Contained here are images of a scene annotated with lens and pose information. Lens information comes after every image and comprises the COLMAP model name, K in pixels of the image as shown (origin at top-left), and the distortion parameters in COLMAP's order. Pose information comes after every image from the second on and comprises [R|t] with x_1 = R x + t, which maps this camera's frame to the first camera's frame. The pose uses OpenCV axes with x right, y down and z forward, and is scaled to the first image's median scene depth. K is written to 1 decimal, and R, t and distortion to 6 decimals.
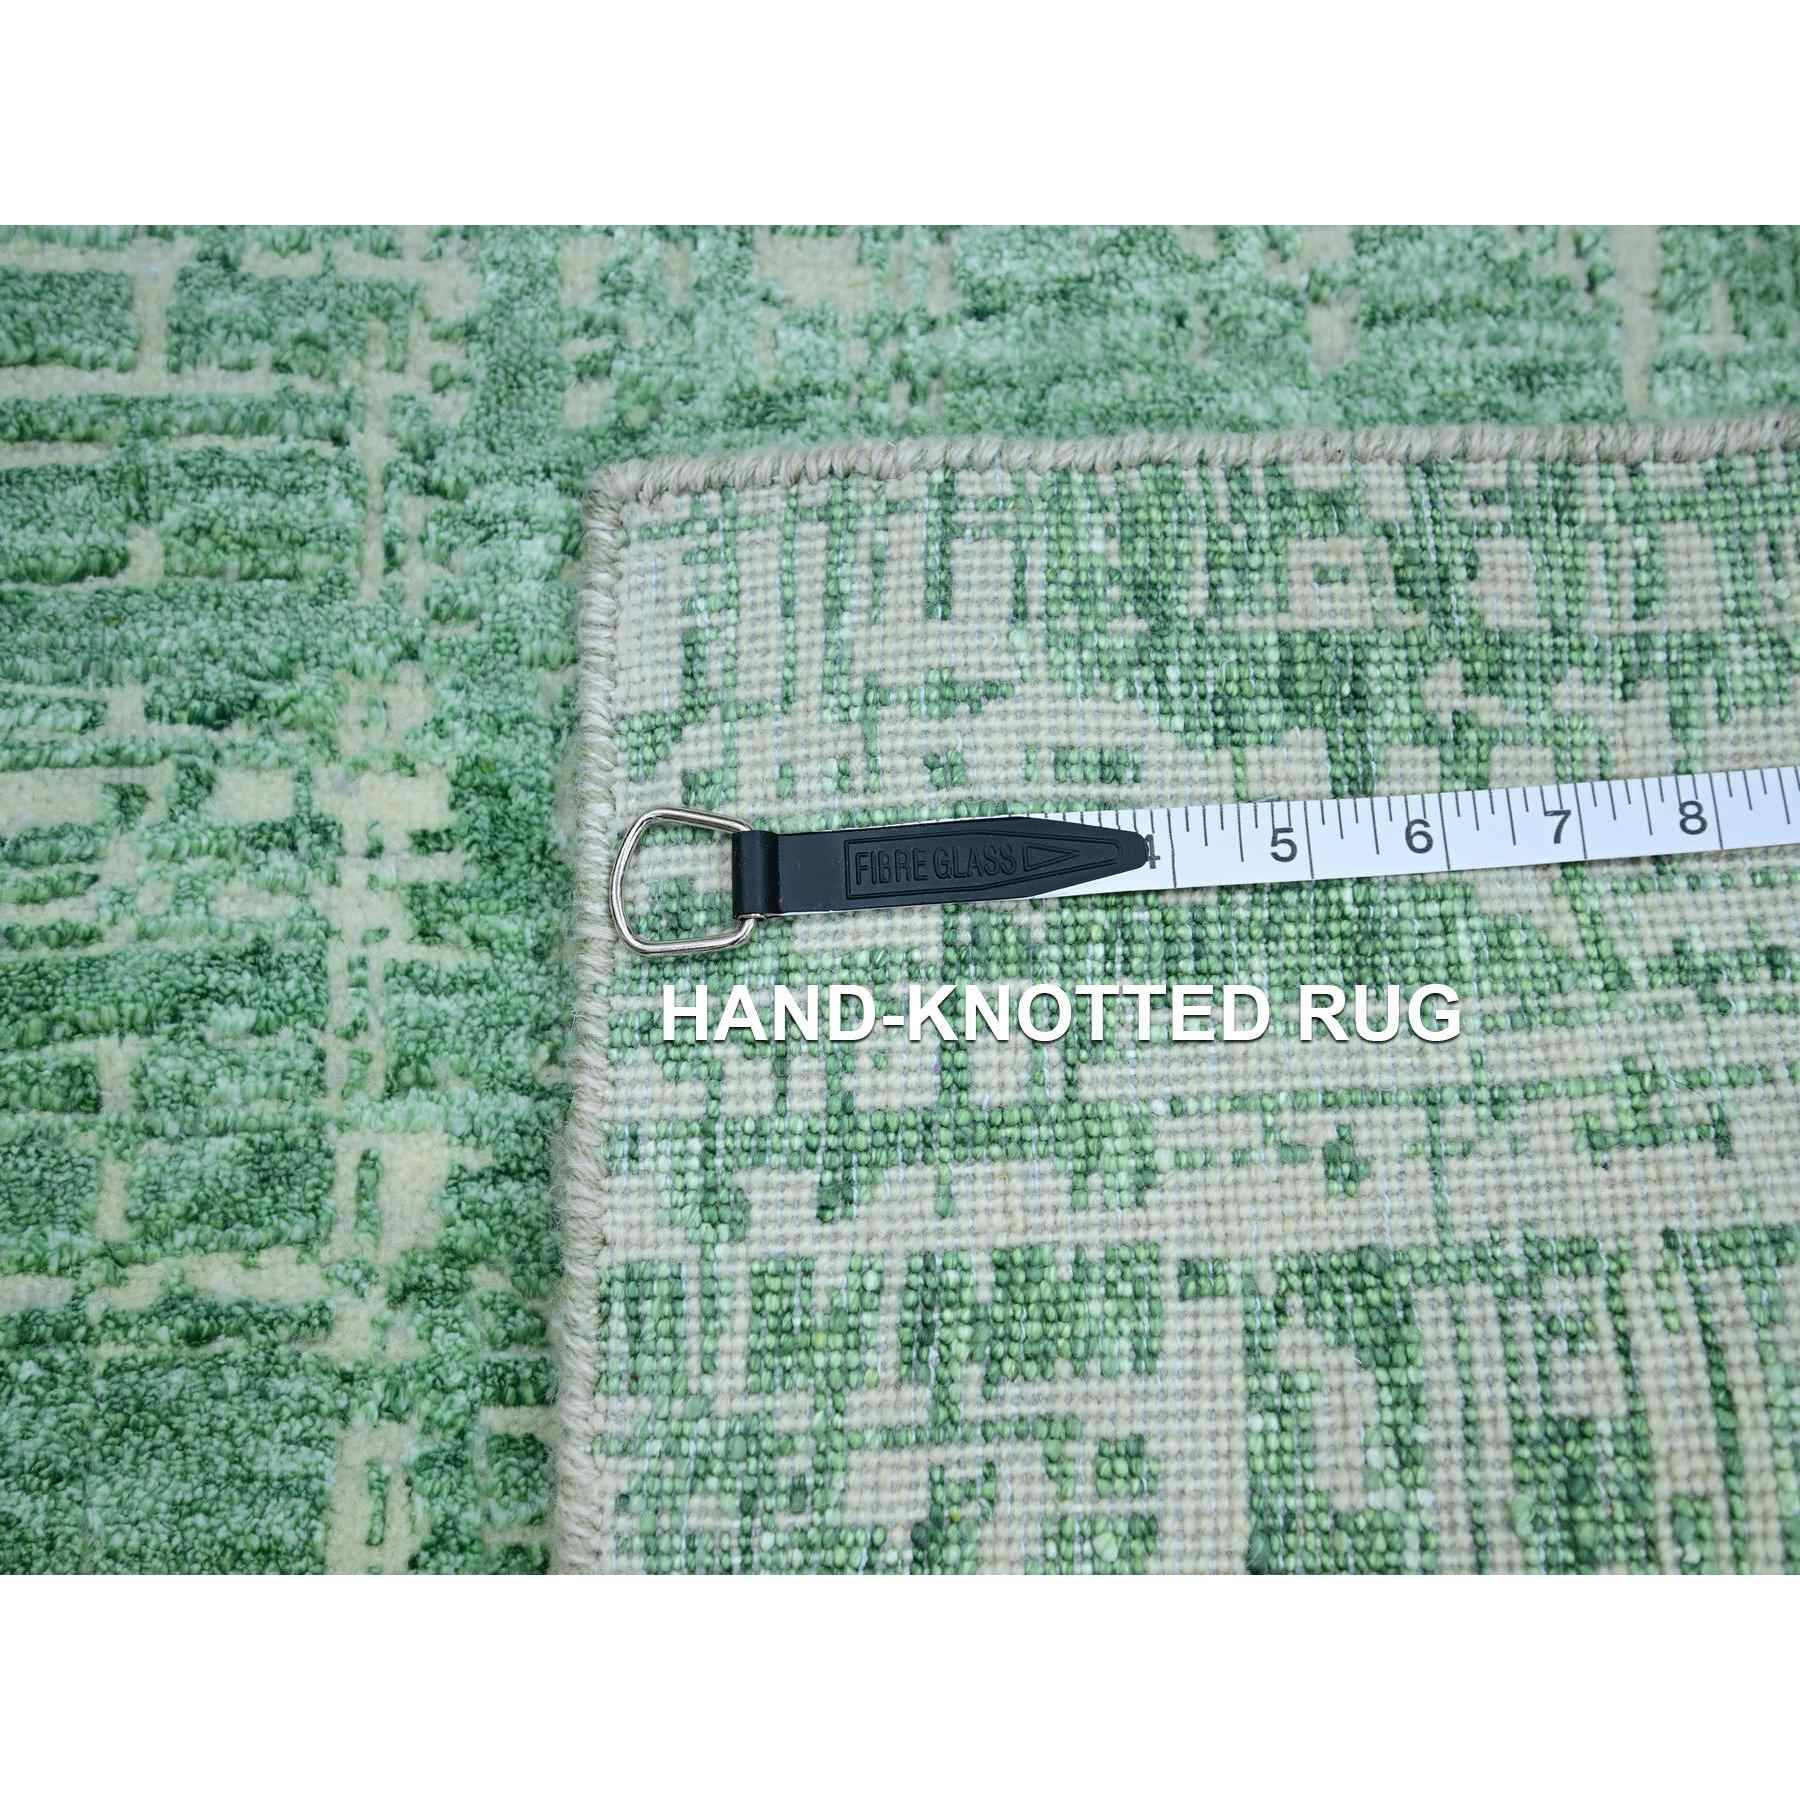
lens RADIAL K [[1770.1, 0, 900.0], [0, 1770.1, 900.0], [0, 0, 1]] dist [-0.014466, -0.012848]
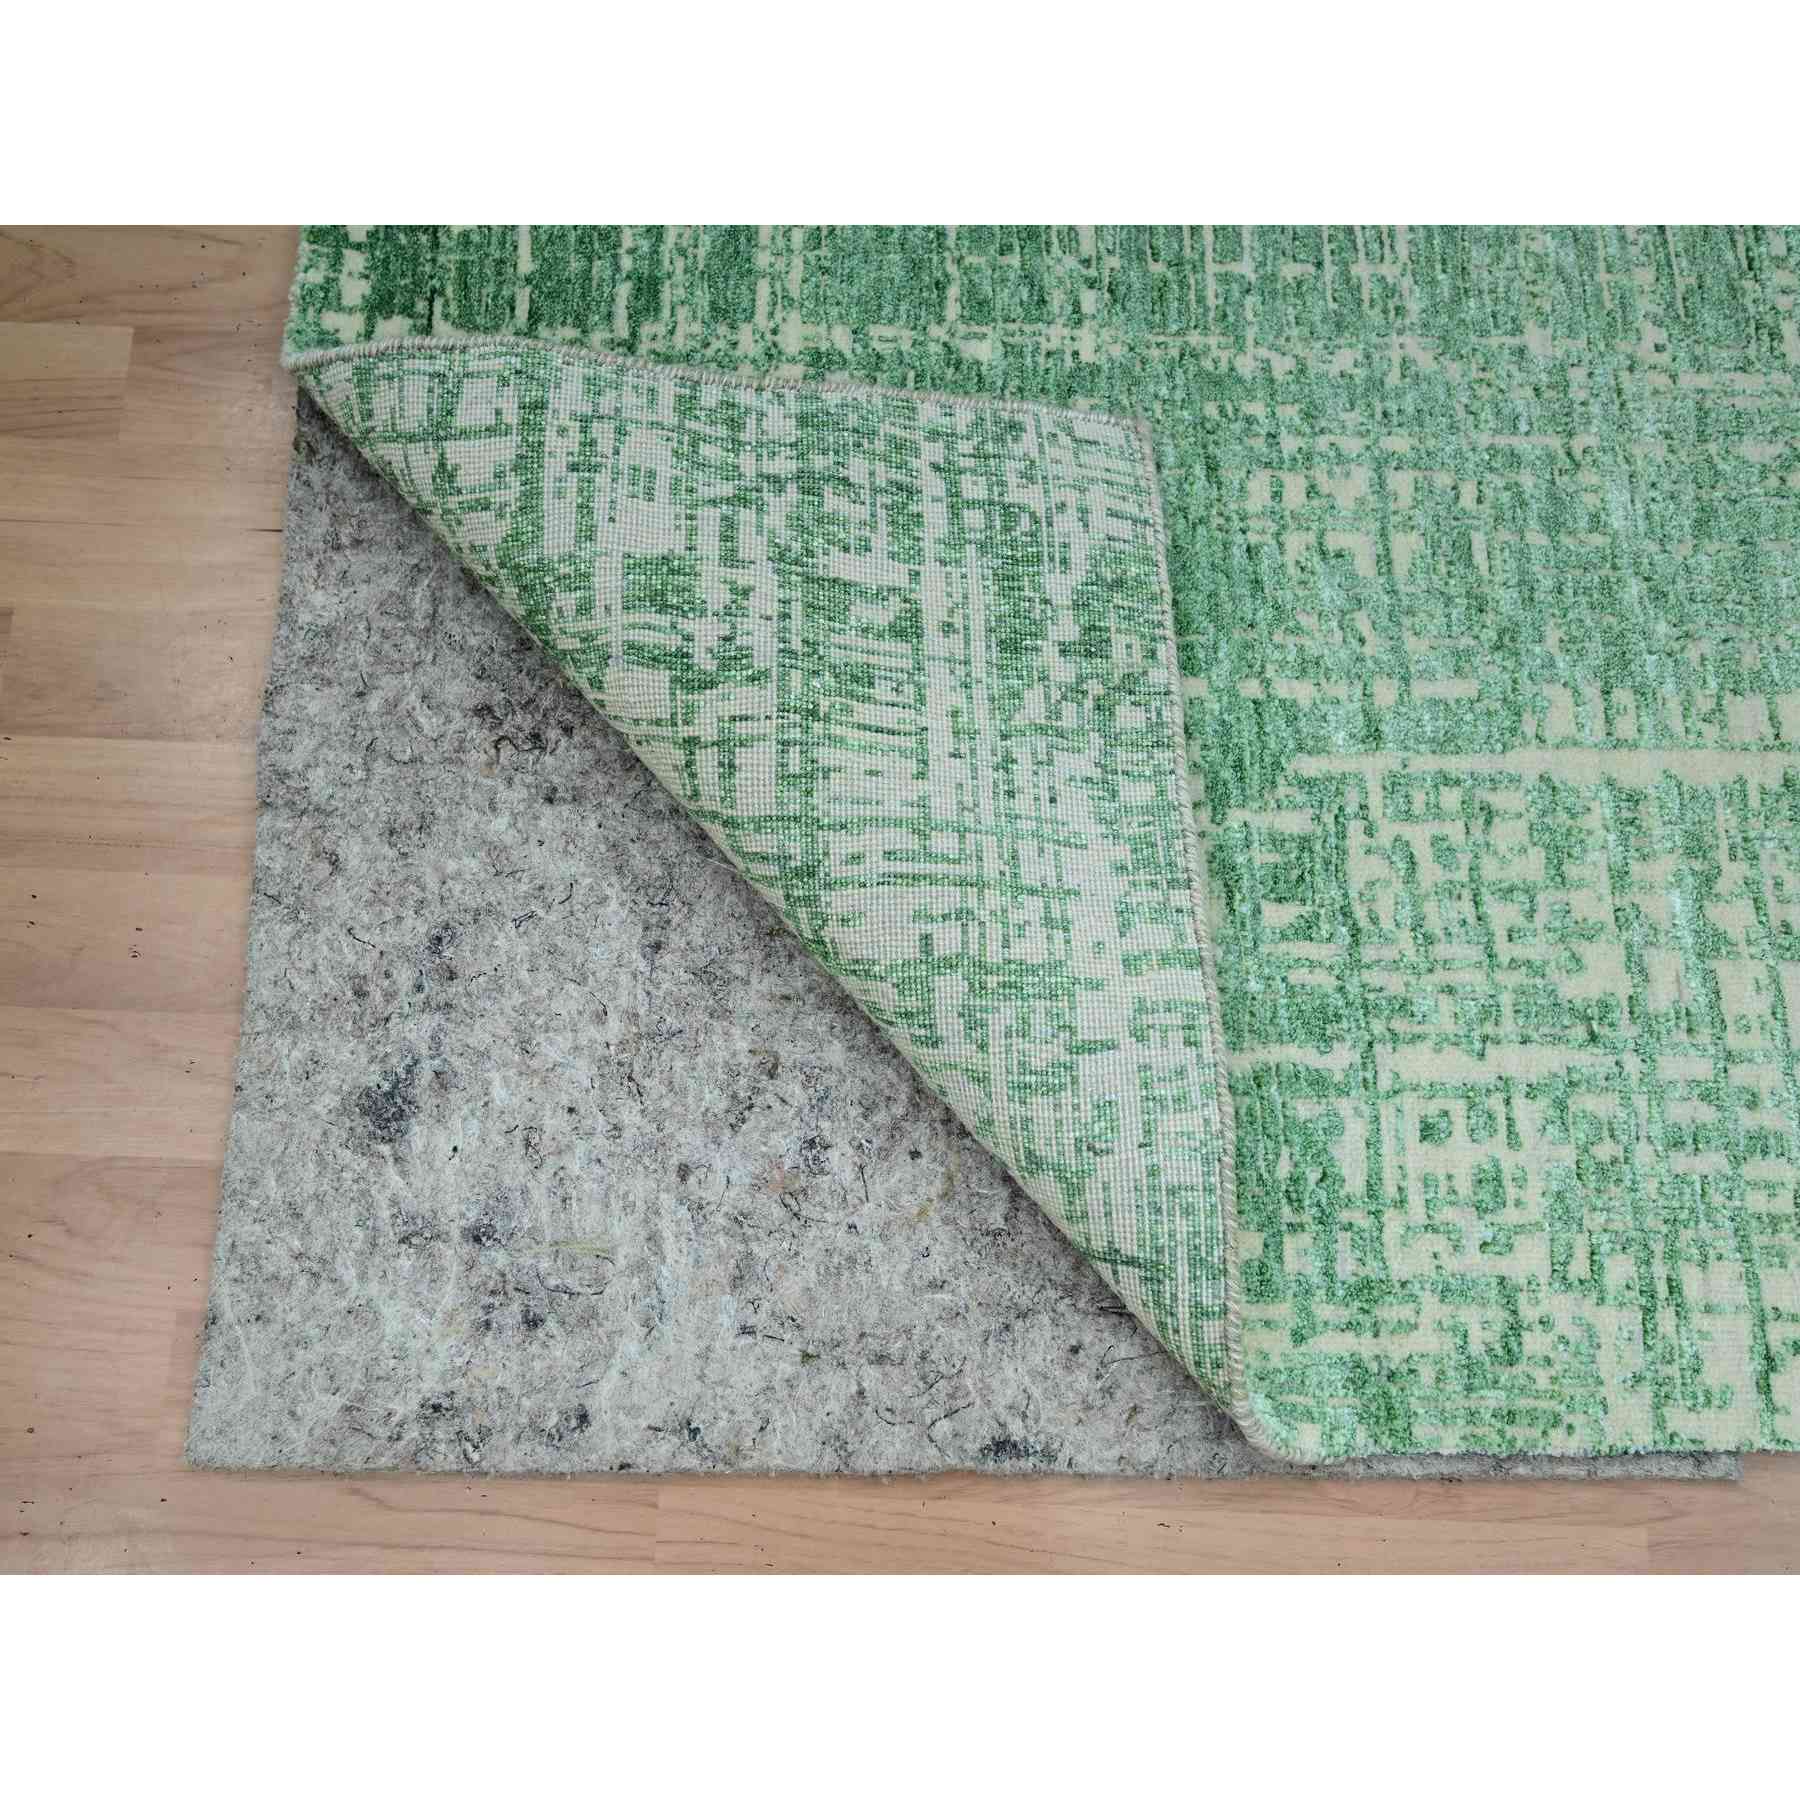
lens RADIAL K [[1770.1, 0, 900.0], [0, 1770.1, 900.0], [0, 0, 1]] dist [-0.014466, -0.012848]
pose [[-0.105361, 0.989916, 0.094683, 0.452037], [-0.897327, -0.135678, 0.419995, -1.260237], [0.428606, -0.040711, 0.902574, -2.117766]]
